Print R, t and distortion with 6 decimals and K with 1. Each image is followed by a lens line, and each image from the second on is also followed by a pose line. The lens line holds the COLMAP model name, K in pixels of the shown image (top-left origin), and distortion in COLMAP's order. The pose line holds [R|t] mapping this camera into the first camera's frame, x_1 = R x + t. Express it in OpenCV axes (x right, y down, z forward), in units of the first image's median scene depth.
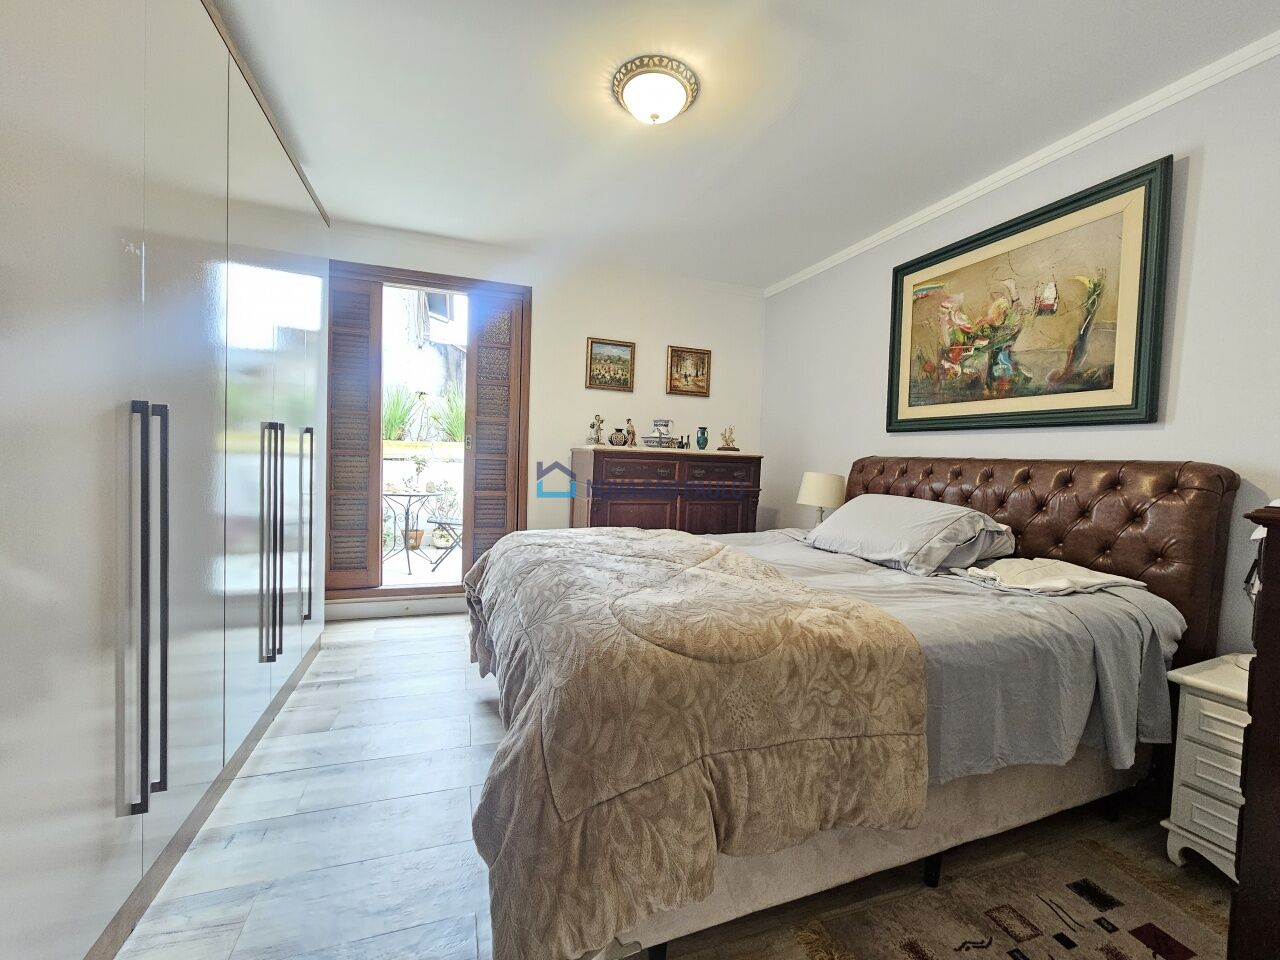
lens RADIAL K [[525.2, 0, 638.0], [0, 525.2, 477.4], [0, 0, 1]] dist [0.000235, -0.000272]
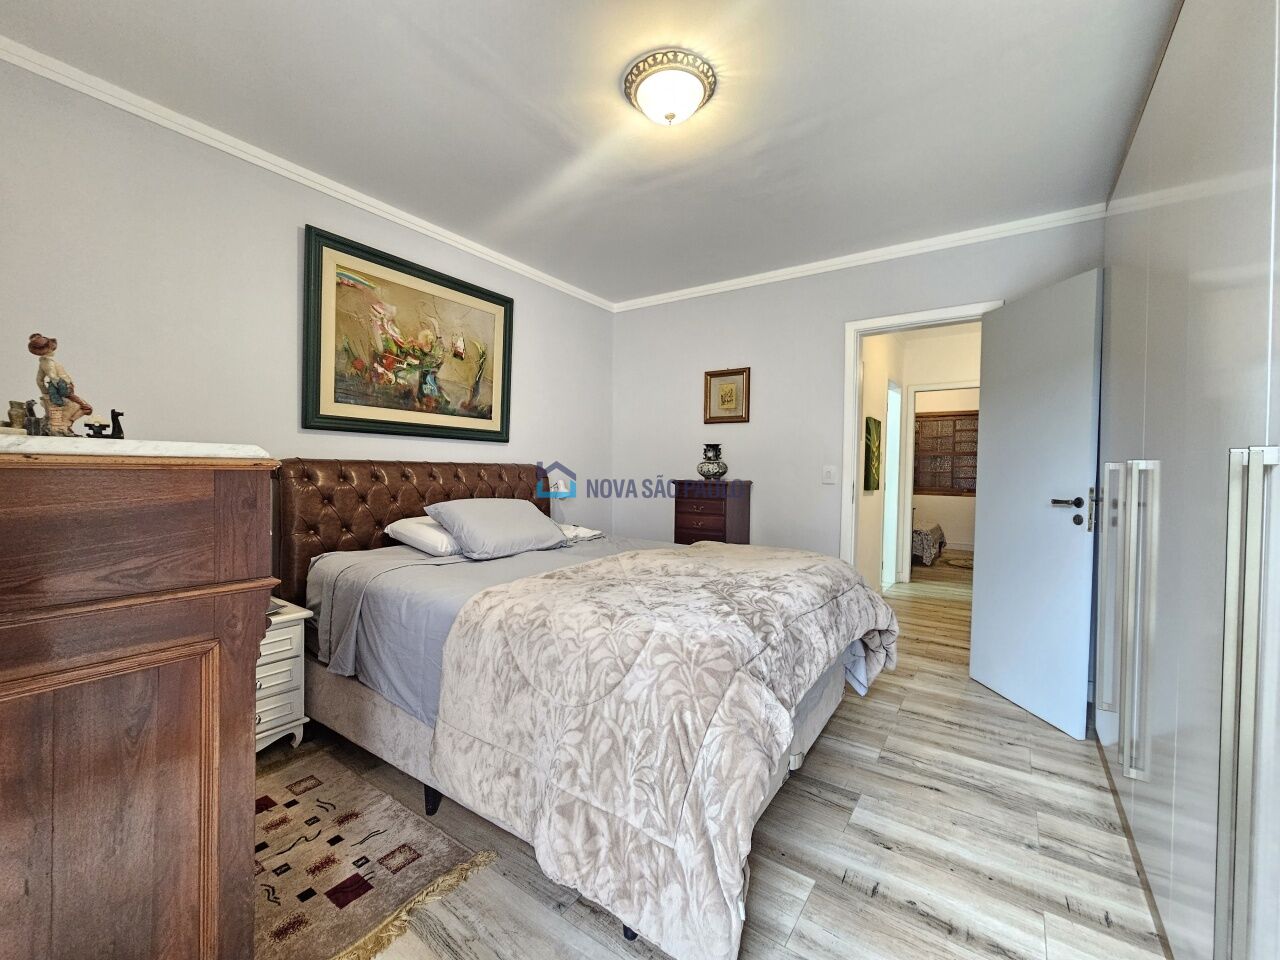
lens RADIAL K [[525.2, 0, 643.0], [0, 525.2, 475.6], [0, 0, 1]] dist [0.000235, -0.000272]
pose [[-0.587264, -0.057899, 0.807322, -0.596356], [-0.006184, 0.997730, 0.067056, -0.088180], [-0.809372, 0.034387, -0.586289, 1.305884]]
